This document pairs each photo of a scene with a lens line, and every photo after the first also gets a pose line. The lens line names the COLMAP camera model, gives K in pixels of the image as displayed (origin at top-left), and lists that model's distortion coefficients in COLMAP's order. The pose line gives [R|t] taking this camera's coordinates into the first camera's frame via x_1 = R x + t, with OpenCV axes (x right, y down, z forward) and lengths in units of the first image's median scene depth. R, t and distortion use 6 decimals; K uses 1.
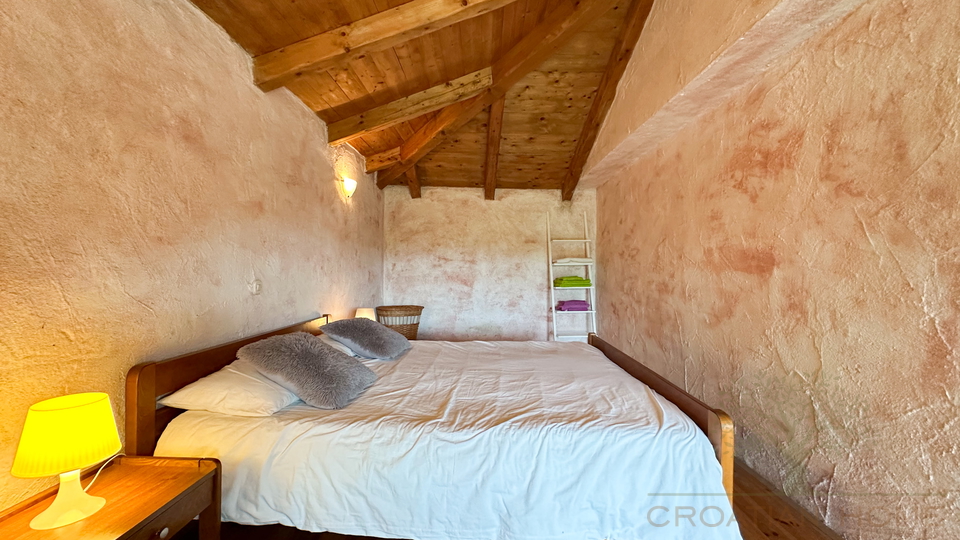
lens RADIAL K [[382.4, 0, 479.7], [0, 382.4, 269.9], [0, 0, 1]] dist [-0.002769, 0.000736]
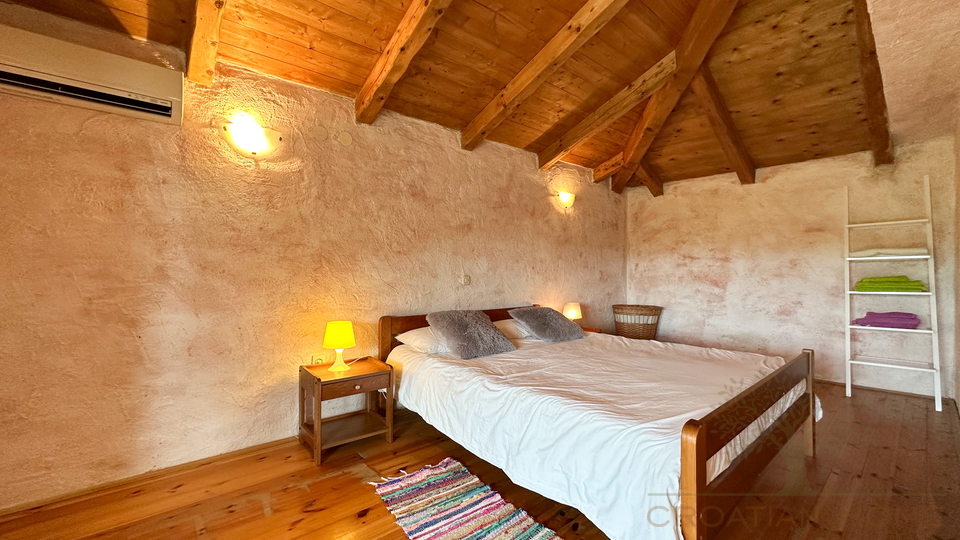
lens RADIAL K [[382.4, 0, 480.1], [0, 382.4, 269.2], [0, 0, 1]] dist [-0.002769, 0.000736]
pose [[0.657002, -0.012973, -0.753777, 0.848020], [0.004385, 0.999901, -0.013387, 0.030858], [0.753876, 0.005489, 0.656994, 0.060005]]
